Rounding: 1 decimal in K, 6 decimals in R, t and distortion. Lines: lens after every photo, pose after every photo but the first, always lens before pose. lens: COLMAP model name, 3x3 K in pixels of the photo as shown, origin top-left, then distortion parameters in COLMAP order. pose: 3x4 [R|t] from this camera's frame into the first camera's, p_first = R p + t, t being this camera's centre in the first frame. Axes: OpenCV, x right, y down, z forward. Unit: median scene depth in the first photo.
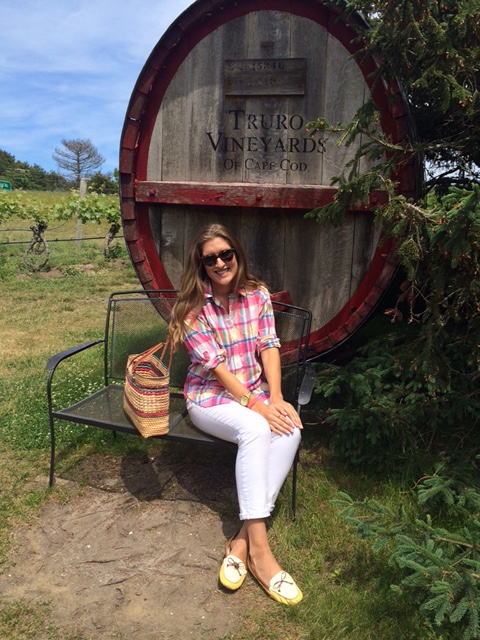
lens RADIAL K [[536.0, 0, 240.0], [0, 536.0, 320.0], [0, 0, 1]] dist [0.071043, -0.097415]
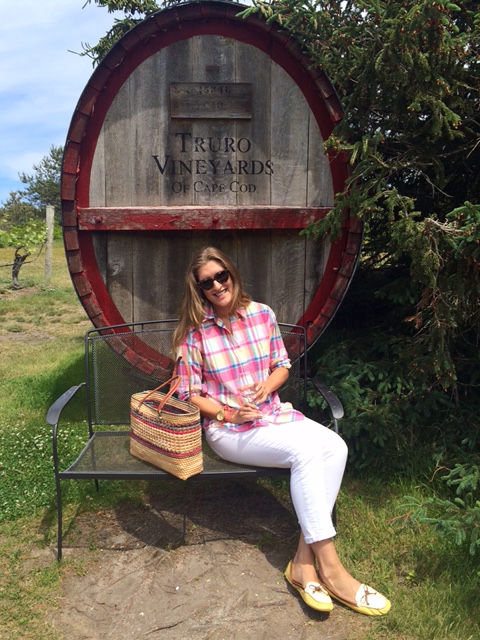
lens RADIAL K [[536.0, 0, 240.0], [0, 536.0, 320.0], [0, 0, 1]] dist [0.071043, -0.097415]
pose [[0.948495, -0.100027, 0.300584, -0.238499], [0.111704, 0.993501, -0.021871, -0.017437], [-0.296443, 0.054321, 0.953504, 0.051696]]
